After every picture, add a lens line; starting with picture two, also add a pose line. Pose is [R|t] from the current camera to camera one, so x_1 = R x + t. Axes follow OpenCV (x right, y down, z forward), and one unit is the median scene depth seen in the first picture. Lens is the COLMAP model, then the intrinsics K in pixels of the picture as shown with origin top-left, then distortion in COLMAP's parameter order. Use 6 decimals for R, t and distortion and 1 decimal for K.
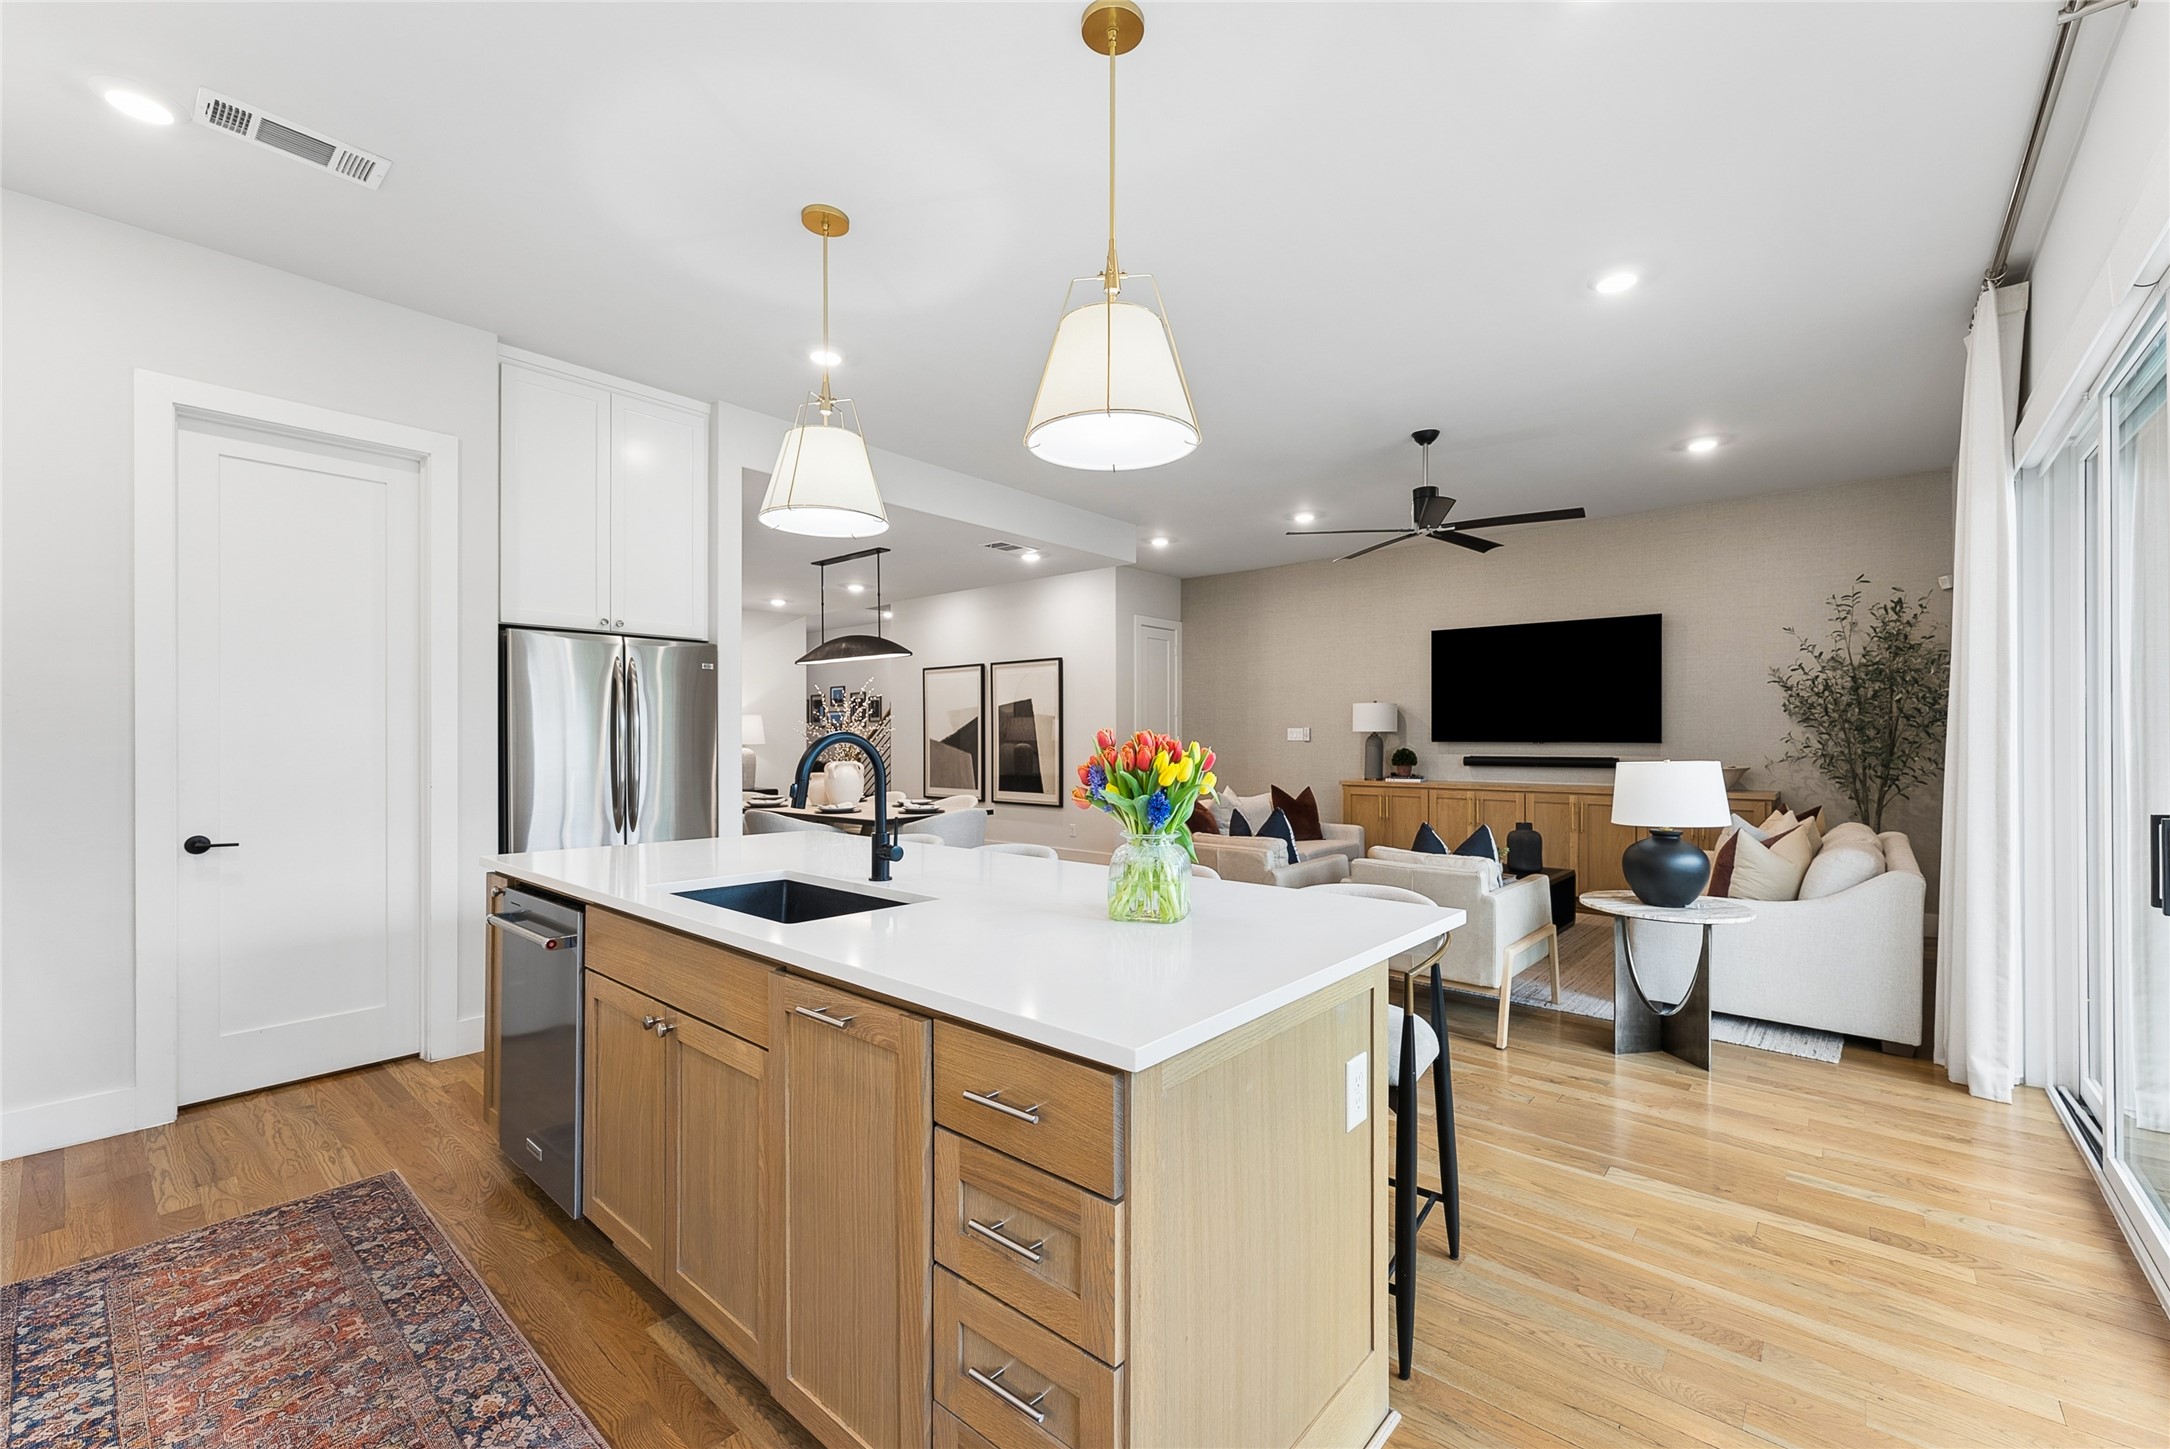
lens RADIAL K [[885.6, 0, 1090.2], [0, 885.6, 731.0], [0, 0, 1]] dist [-0.000049, 0.000070]
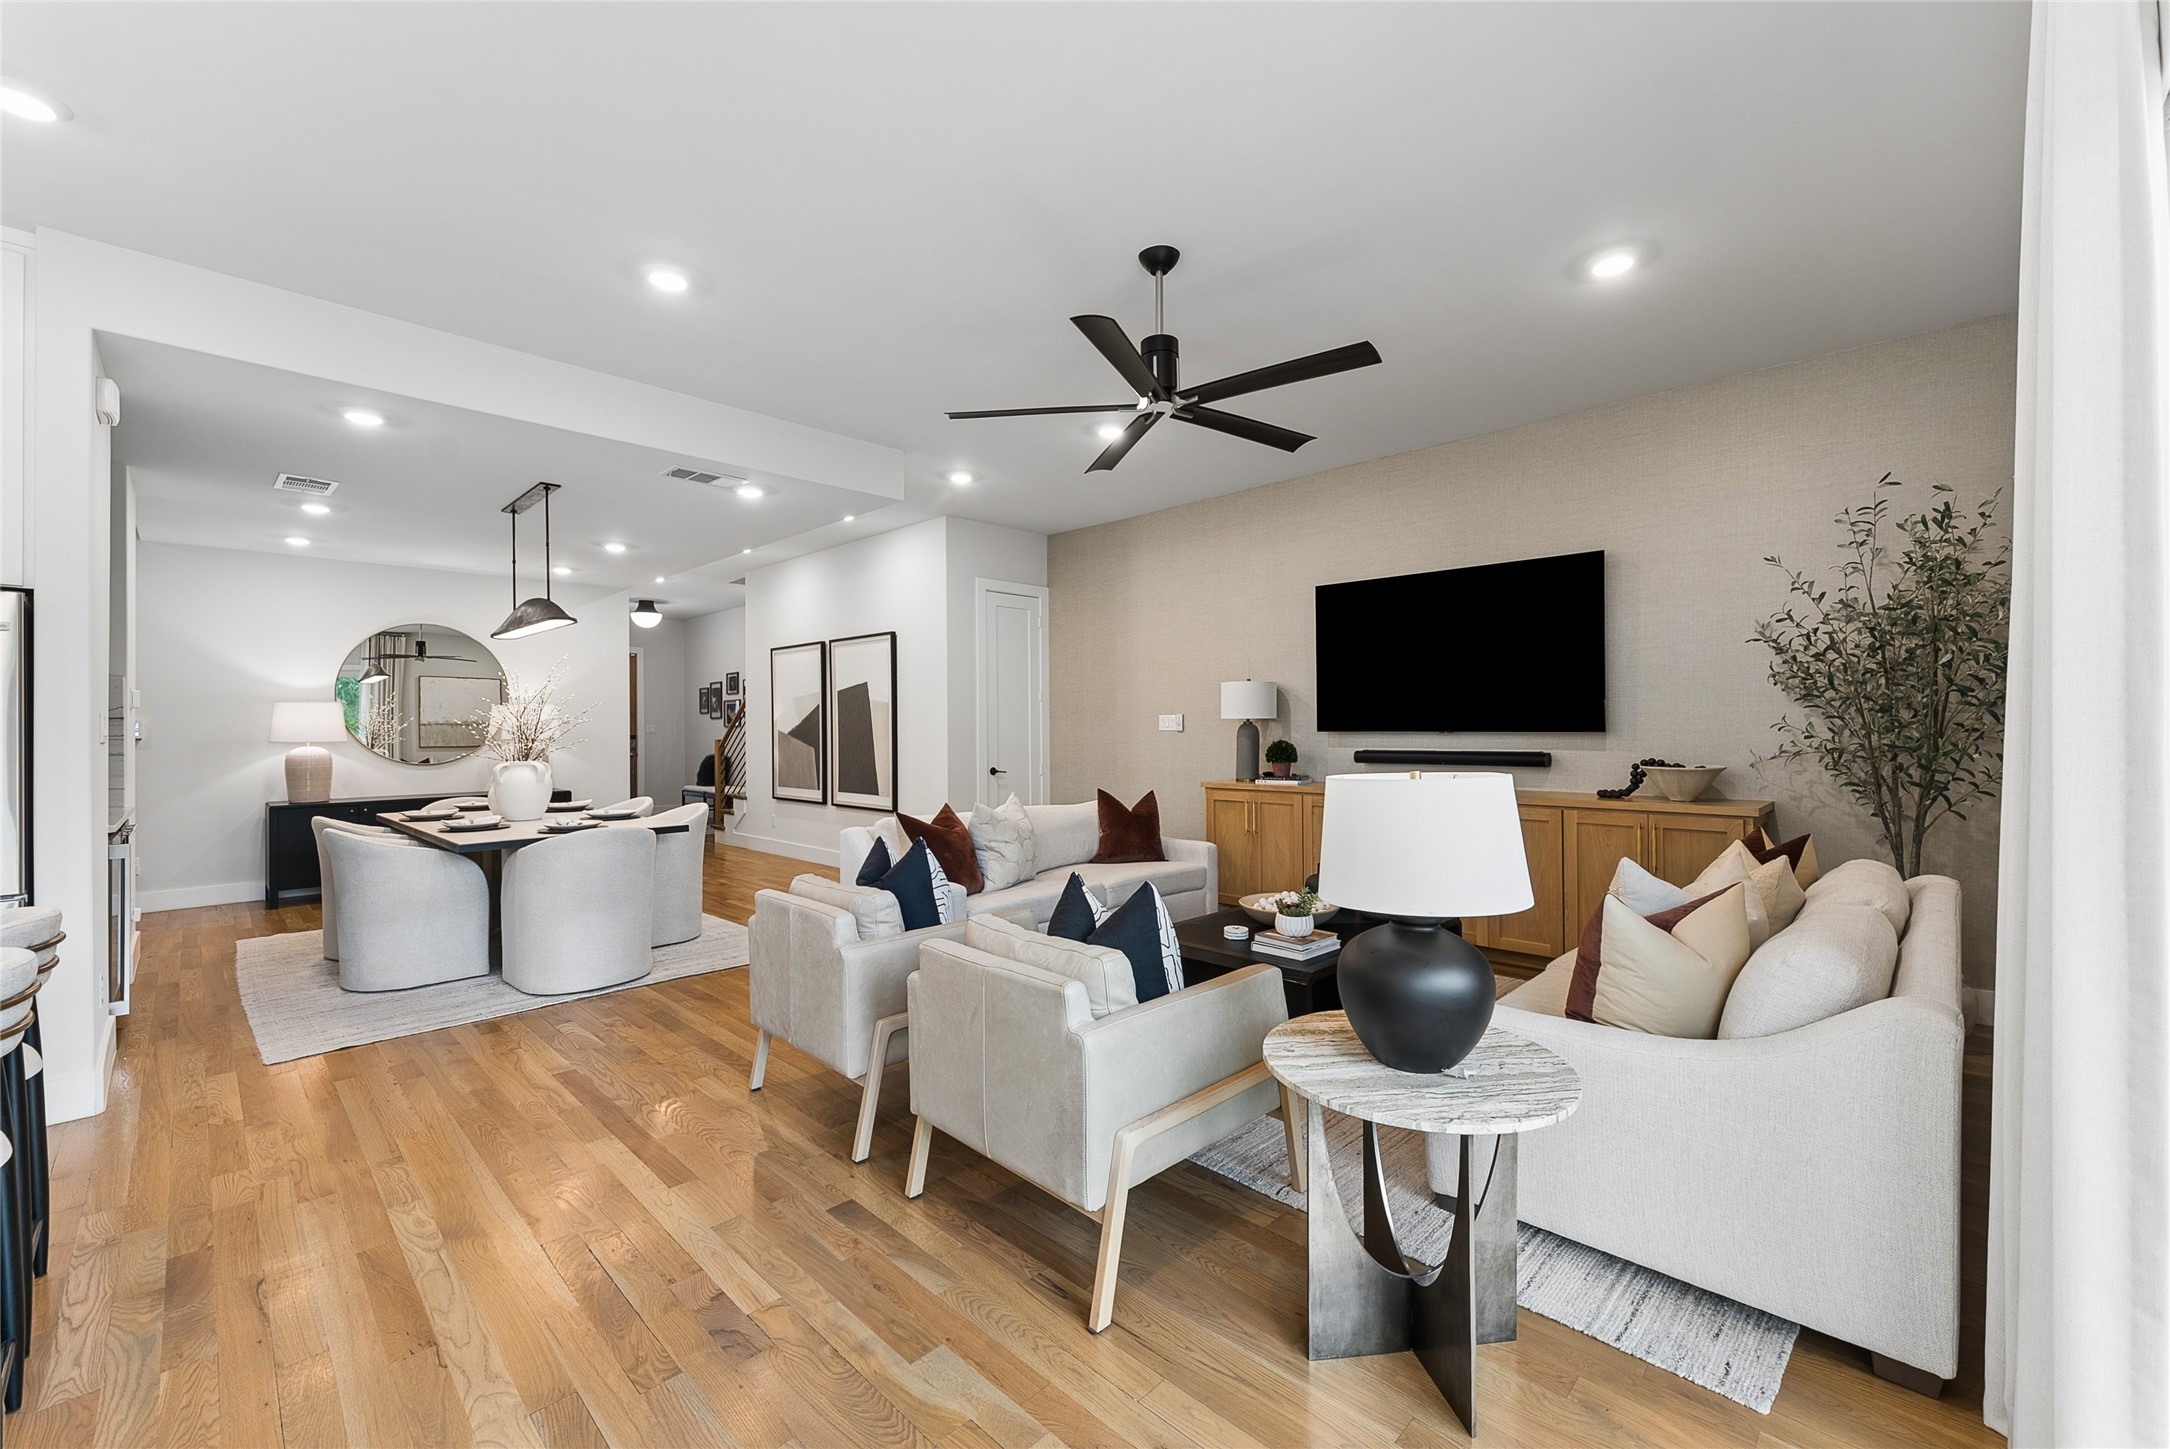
lens RADIAL K [[874.5, 0, 1085.6], [0, 874.5, 717.0], [0, 0, 1]] dist [-0.001097, -0.000101]
pose [[0.997884, -0.006916, -0.064650, 0.313595], [0.006680, 0.999970, -0.003875, 0.001619], [0.064675, 0.003435, 0.997900, 0.311684]]
